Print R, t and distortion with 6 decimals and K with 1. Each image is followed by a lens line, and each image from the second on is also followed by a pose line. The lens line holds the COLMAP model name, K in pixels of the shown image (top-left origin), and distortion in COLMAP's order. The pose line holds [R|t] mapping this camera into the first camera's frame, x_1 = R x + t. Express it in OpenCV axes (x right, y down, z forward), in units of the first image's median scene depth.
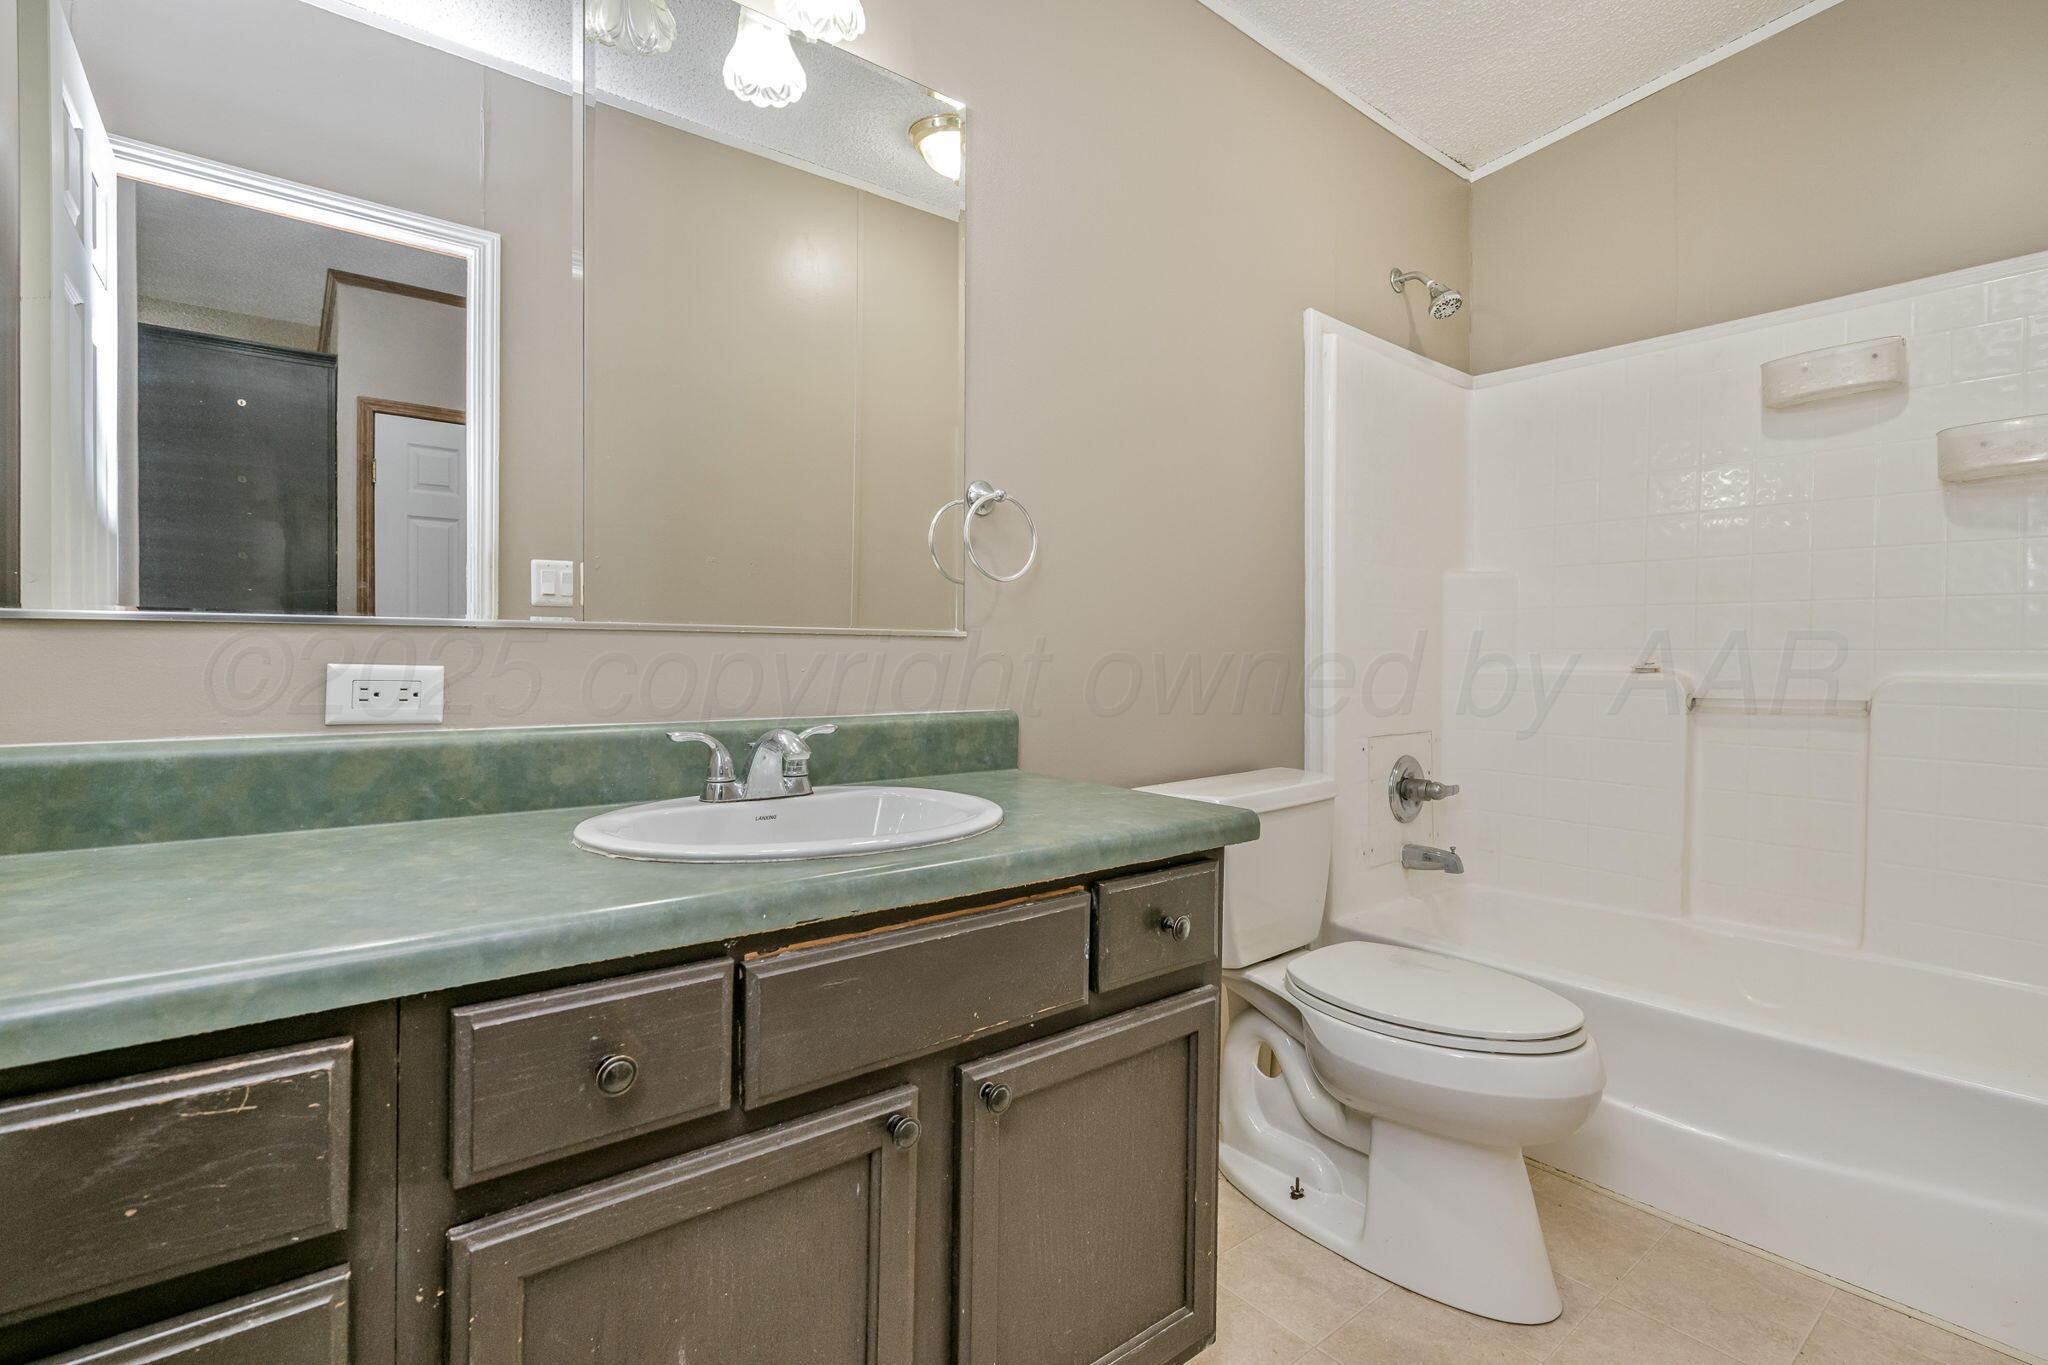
lens RADIAL K [[954.4, 0, 1037.2], [0, 954.4, 690.2], [0, 0, 1]] dist [-0.002456, -0.000065]
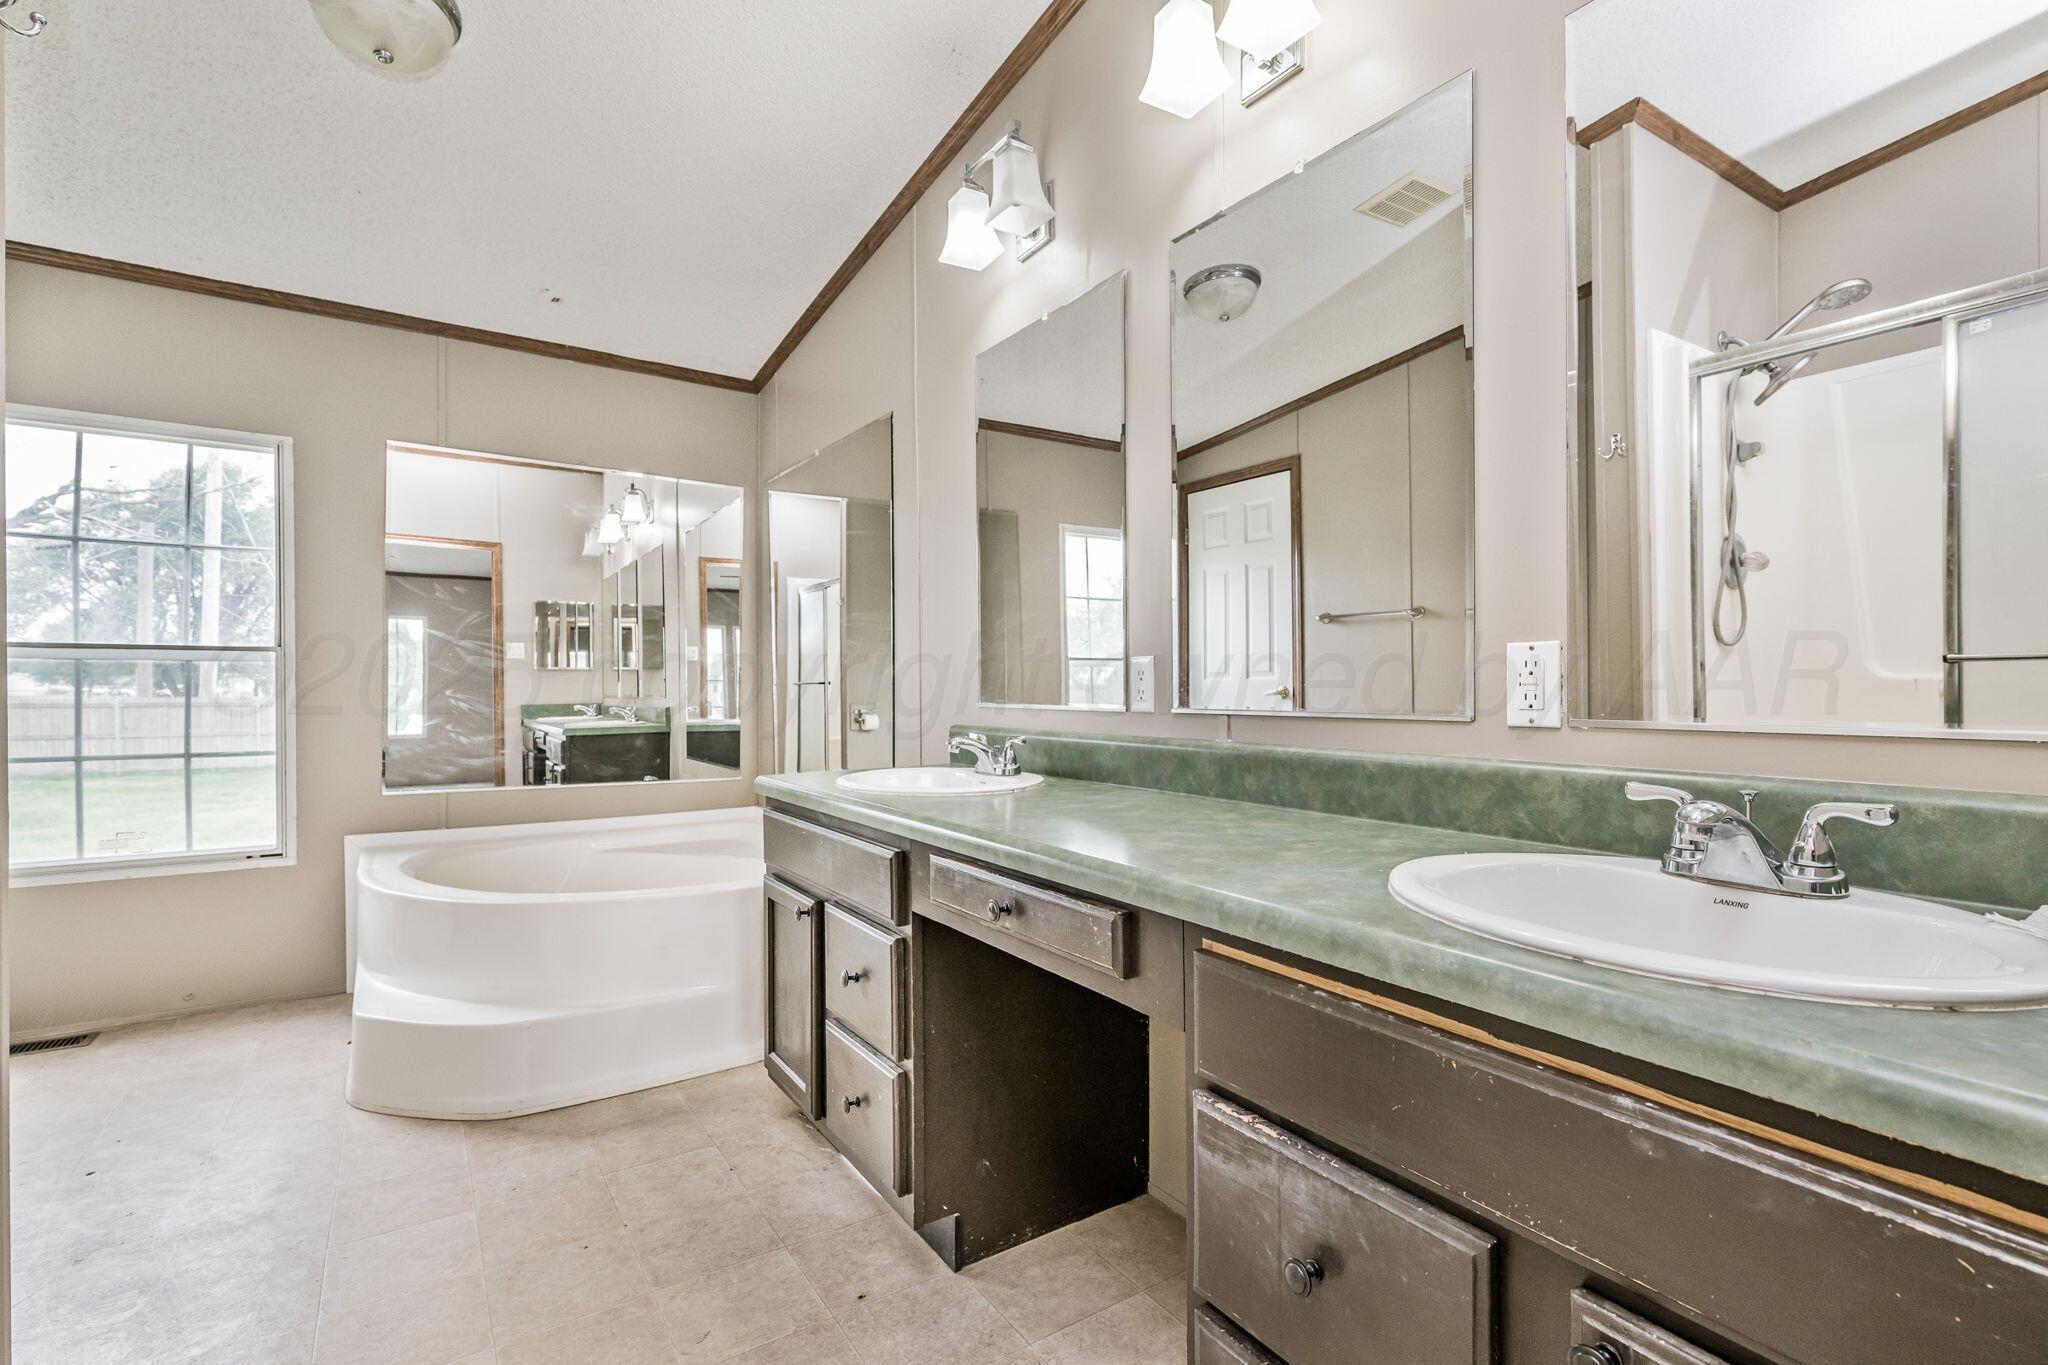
lens RADIAL K [[954.4, 0, 1037.2], [0, 954.4, 690.2], [0, 0, 1]] dist [-0.002456, -0.000065]
pose [[-0.094441, -0.013293, -0.995442, 0.547968], [-0.041711, 0.999086, -0.009385, -0.005139], [0.994656, 0.040634, -0.094909, 0.614744]]
